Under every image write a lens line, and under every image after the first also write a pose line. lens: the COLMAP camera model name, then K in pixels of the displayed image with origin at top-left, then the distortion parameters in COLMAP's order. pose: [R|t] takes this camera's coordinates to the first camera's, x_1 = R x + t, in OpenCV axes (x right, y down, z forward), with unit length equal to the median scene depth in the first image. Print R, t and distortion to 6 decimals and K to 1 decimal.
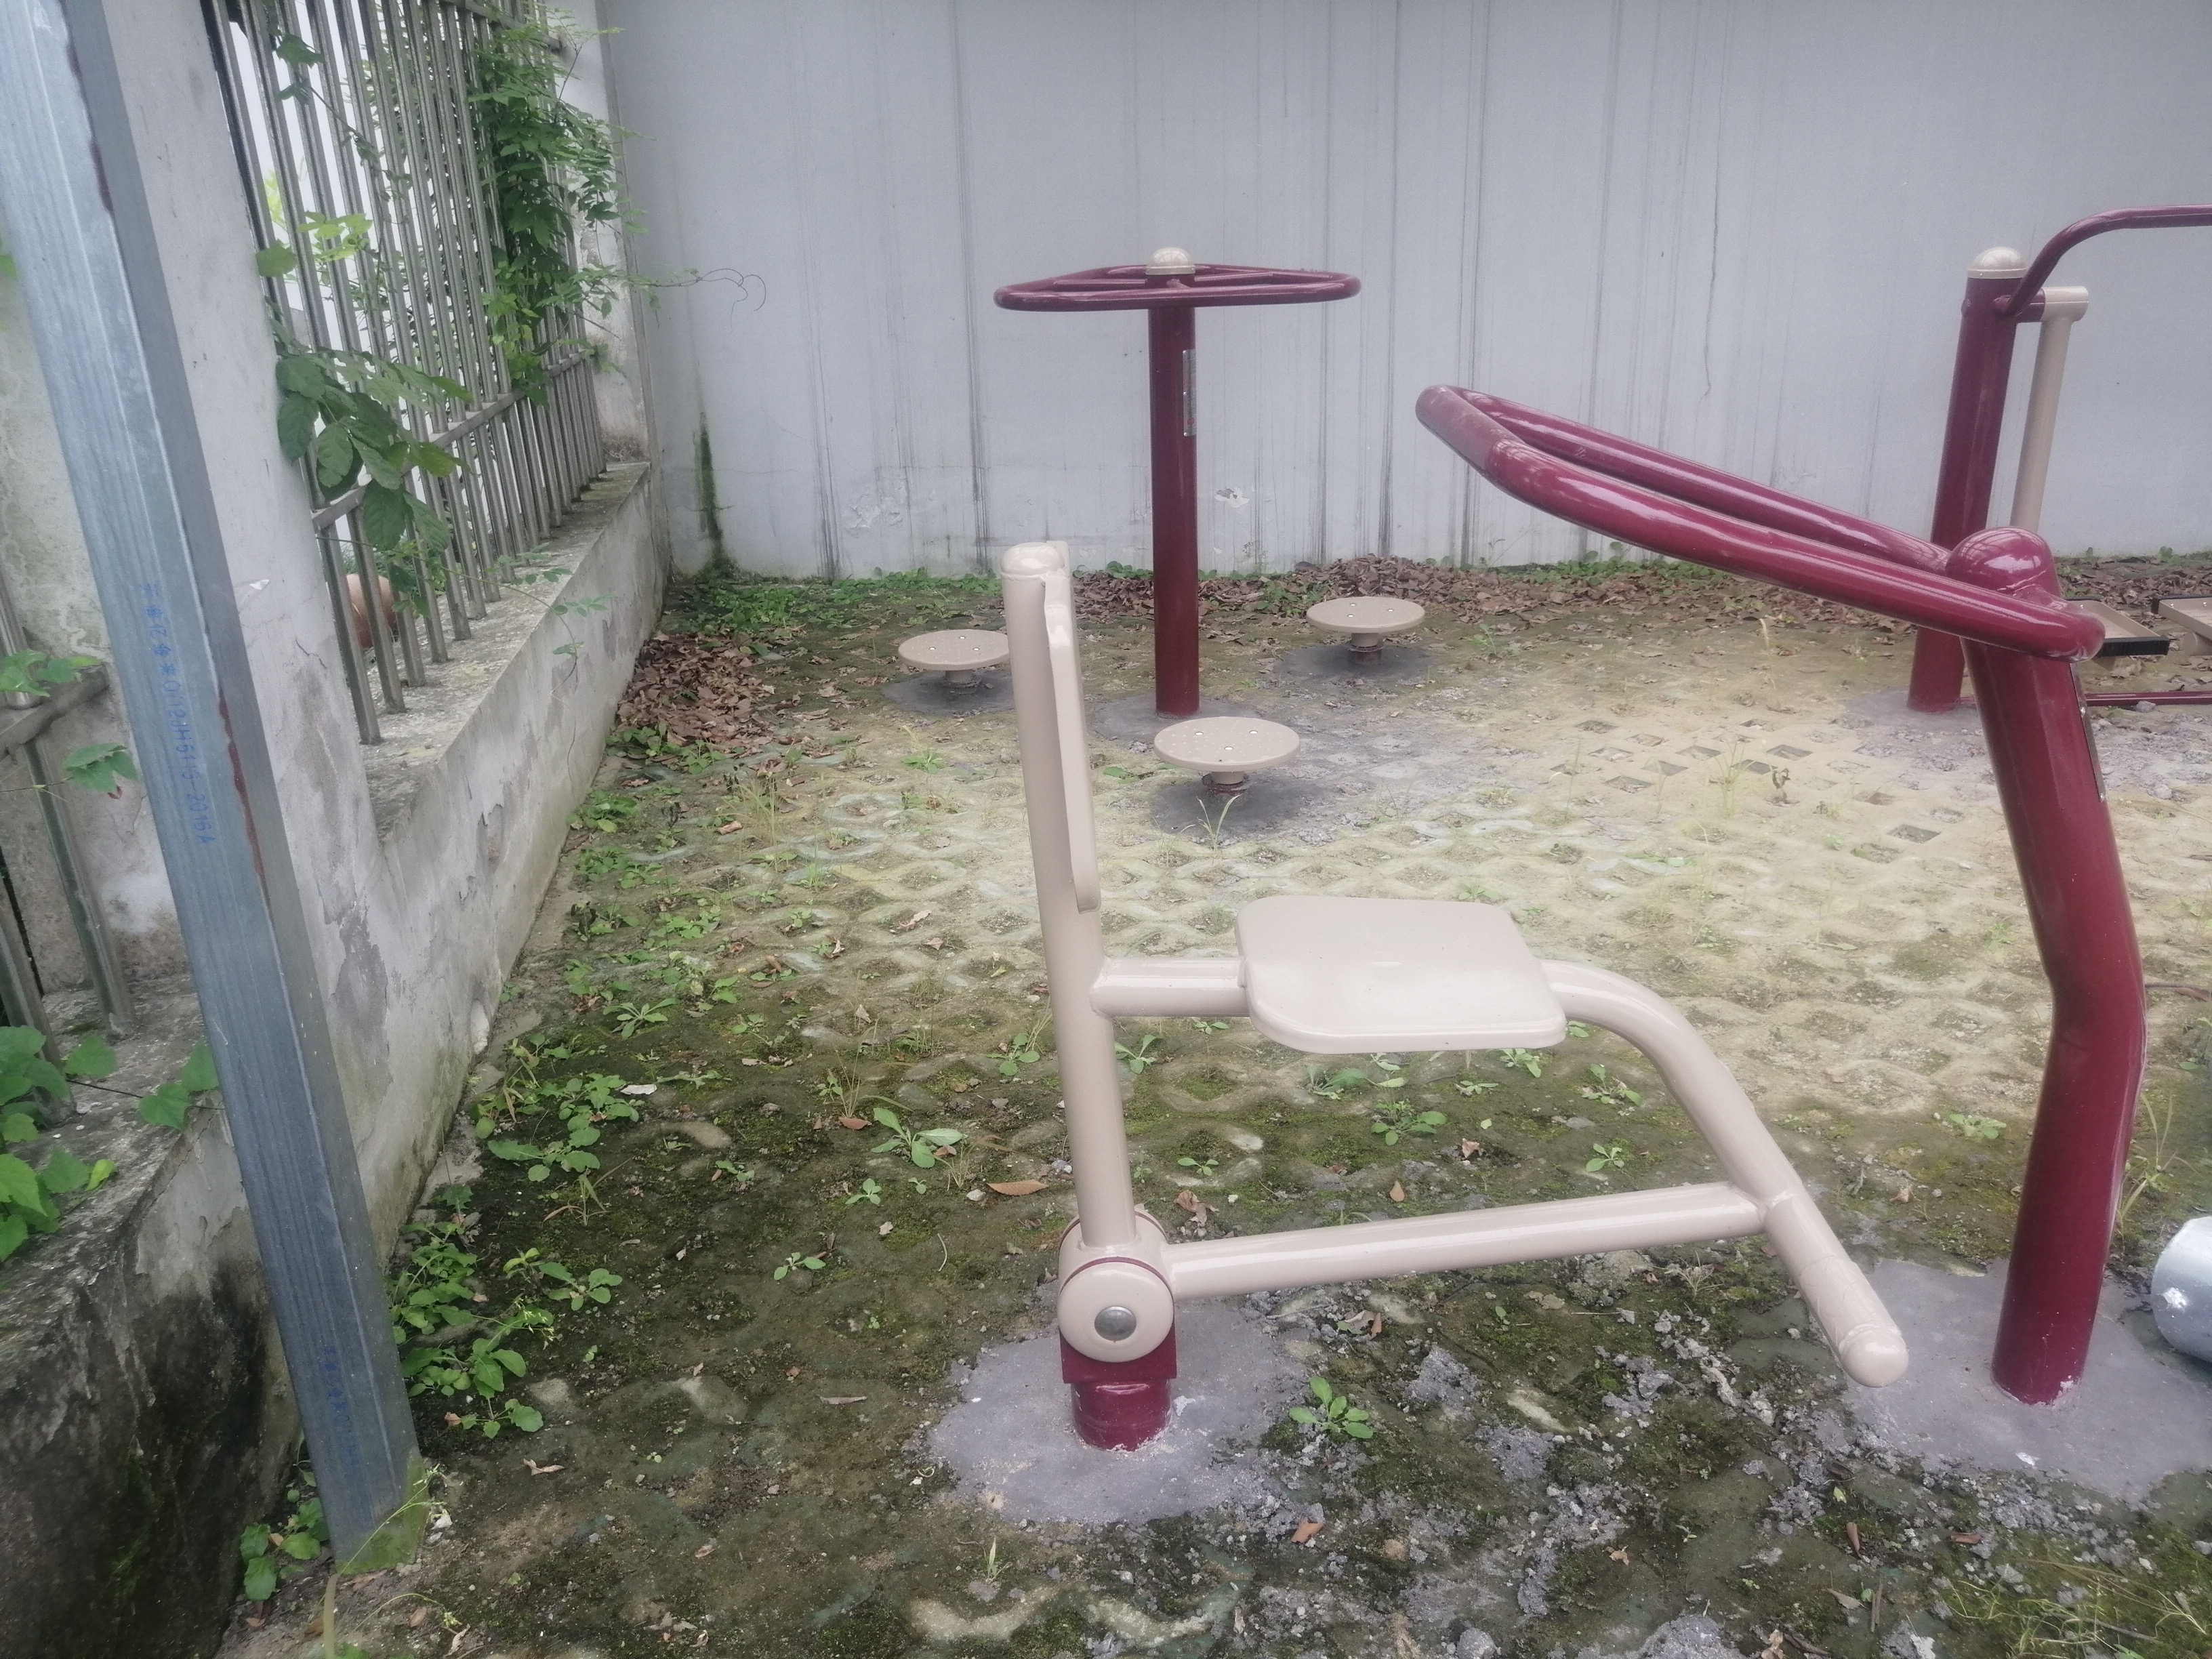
lens RADIAL K [[1716.7, 0, 1106.0], [0, 1716.7, 829.5], [0, 0, 1]] dist [0.003278, -0.002173]
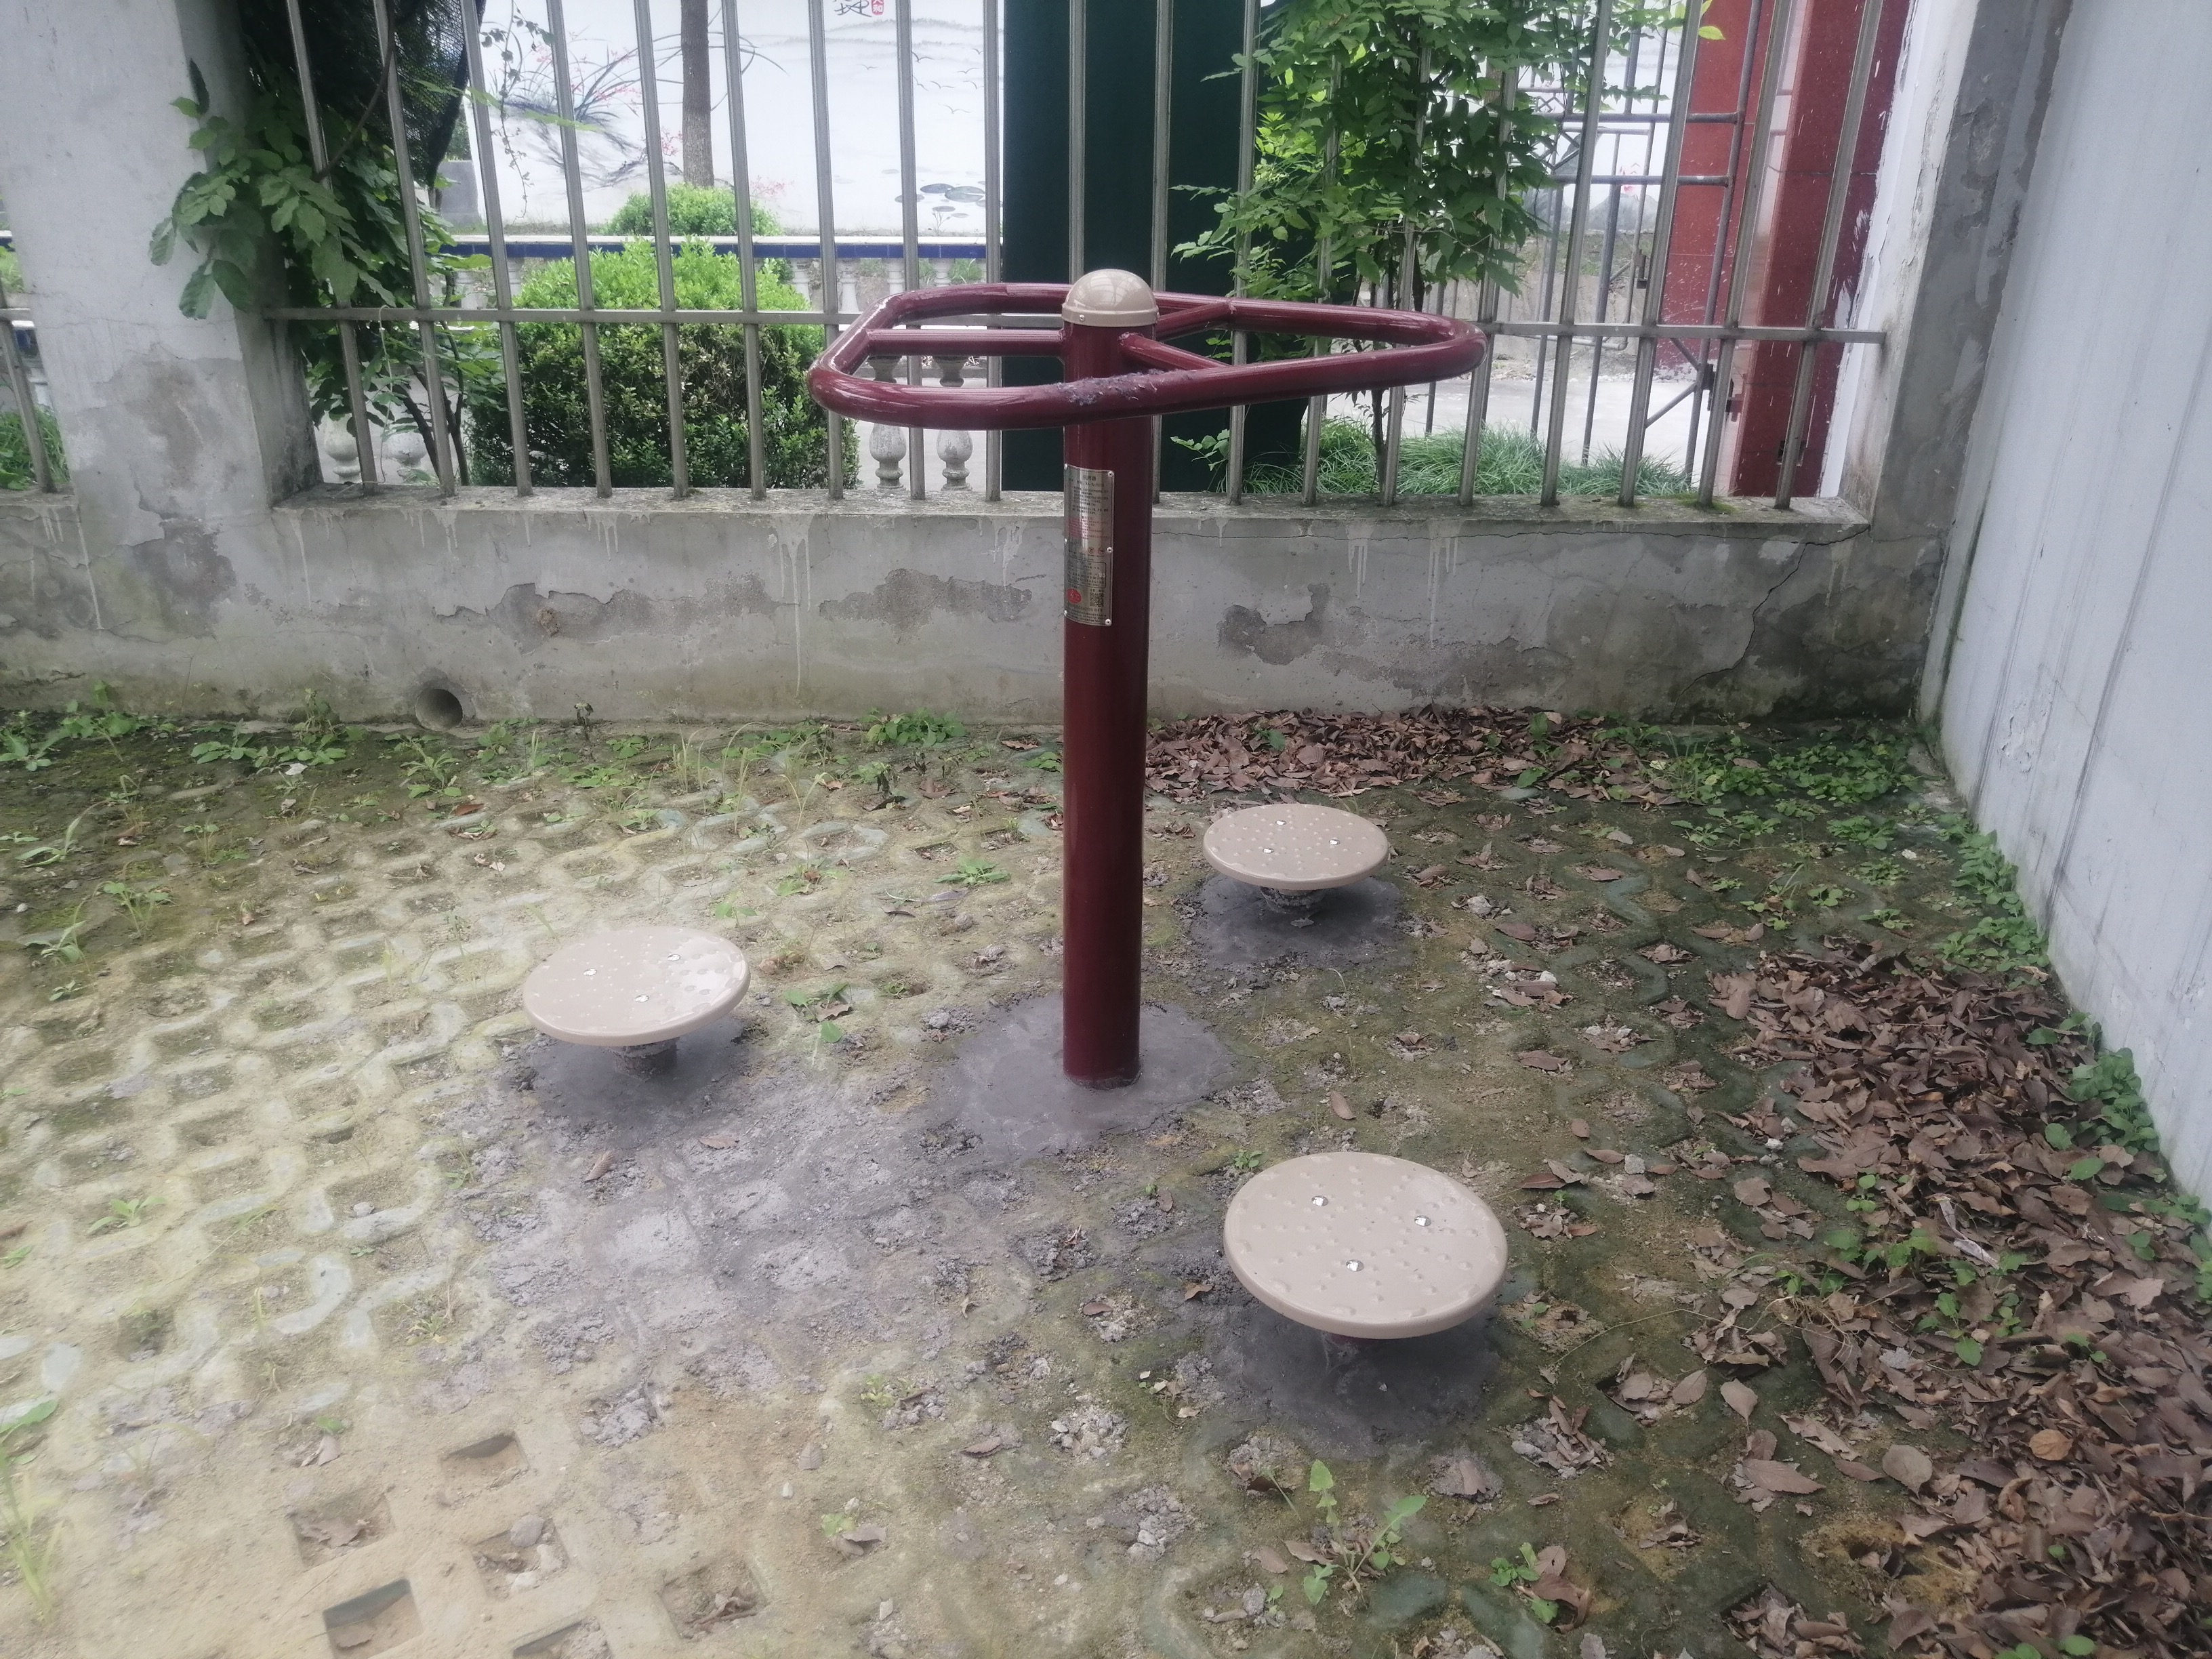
lens RADIAL K [[1716.7, 0, 1106.0], [0, 1716.7, 829.5], [0, 0, 1]] dist [0.003278, -0.002173]
pose [[-0.139205, 0.440345, -0.886971, 0.417907], [-0.360467, 0.811710, 0.459554, -0.322006], [0.922326, 0.383696, 0.045736, 0.758044]]
